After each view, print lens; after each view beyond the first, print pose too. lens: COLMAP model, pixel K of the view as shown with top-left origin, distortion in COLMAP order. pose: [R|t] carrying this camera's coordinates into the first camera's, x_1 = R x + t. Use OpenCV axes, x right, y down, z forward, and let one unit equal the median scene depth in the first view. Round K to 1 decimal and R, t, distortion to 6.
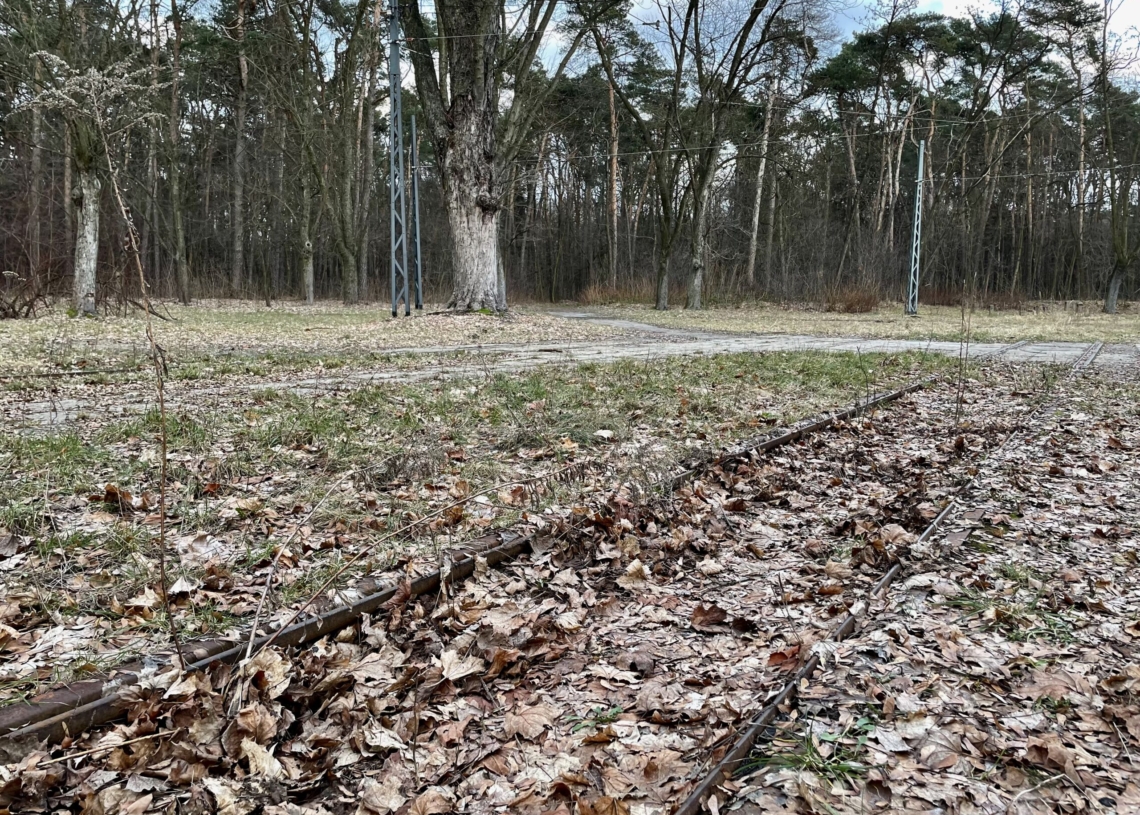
lens RADIAL K [[874.7, 0, 572.5], [0, 874.7, 409.2], [0, 0, 1]] dist [0.047064, -0.009495]
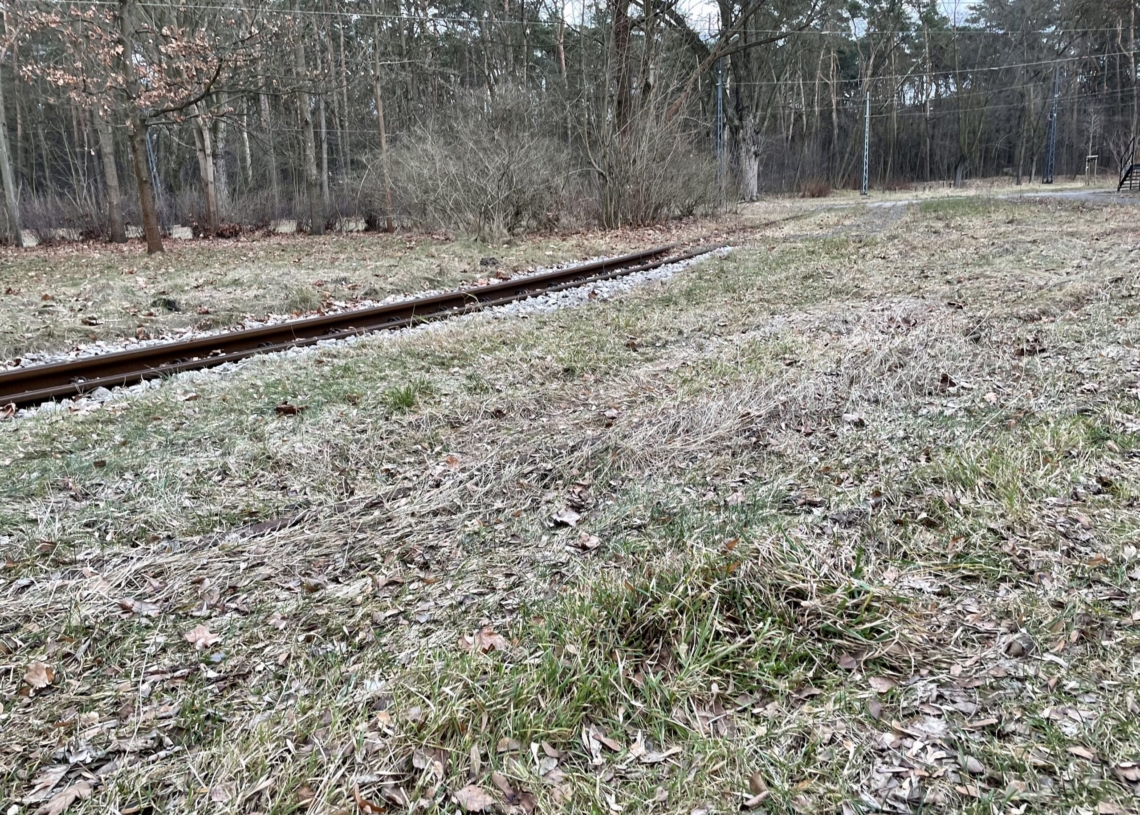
lens RADIAL K [[874.7, 0, 569.9], [0, 874.7, 414.0], [0, 0, 1]] dist [0.047064, -0.009495]
pose [[0.980591, -0.099800, 0.168763, -1.039673], [0.081078, 0.990119, 0.114417, 0.141743], [-0.178514, -0.098513, 0.978993, -1.253706]]
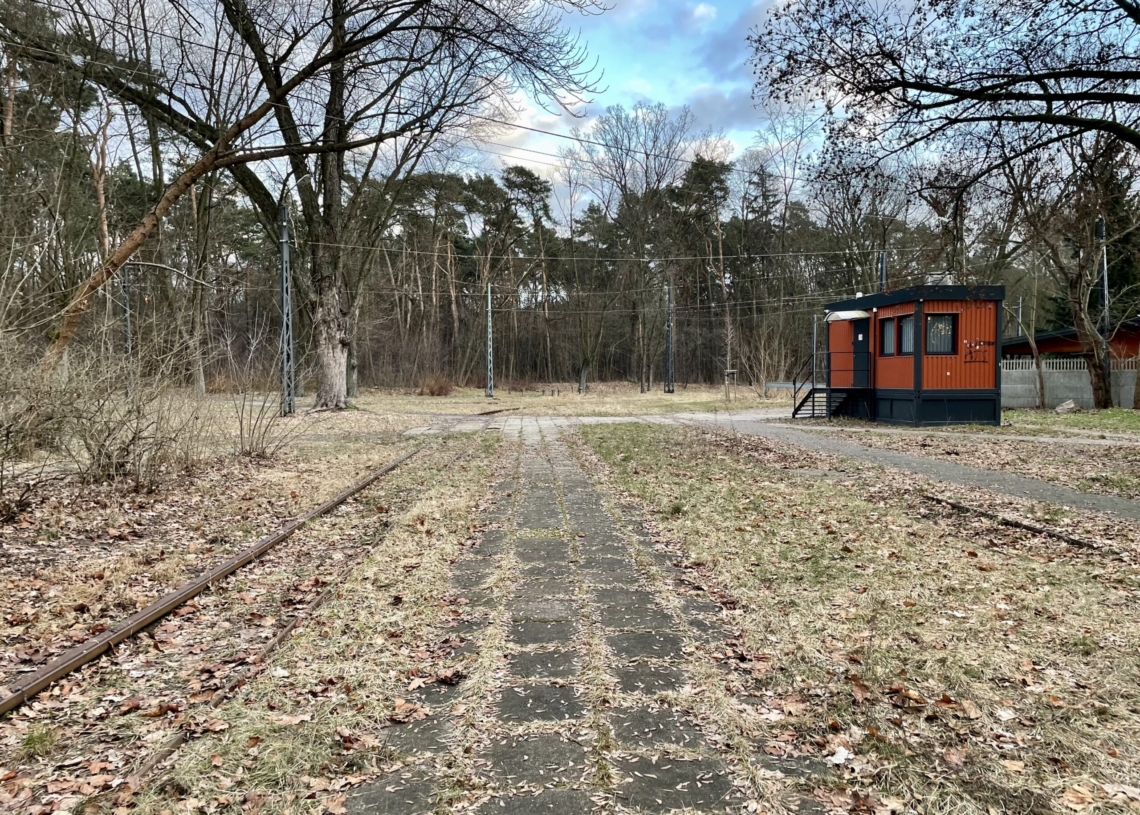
lens RADIAL K [[874.7, 0, 572.7], [0, 874.7, 407.4], [0, 0, 1]] dist [0.047064, -0.009495]
pose [[0.824111, -0.034373, 0.565384, -0.663345], [0.084269, 0.994489, -0.062370, 0.020707], [-0.560125, 0.099044, 0.822466, -0.542654]]
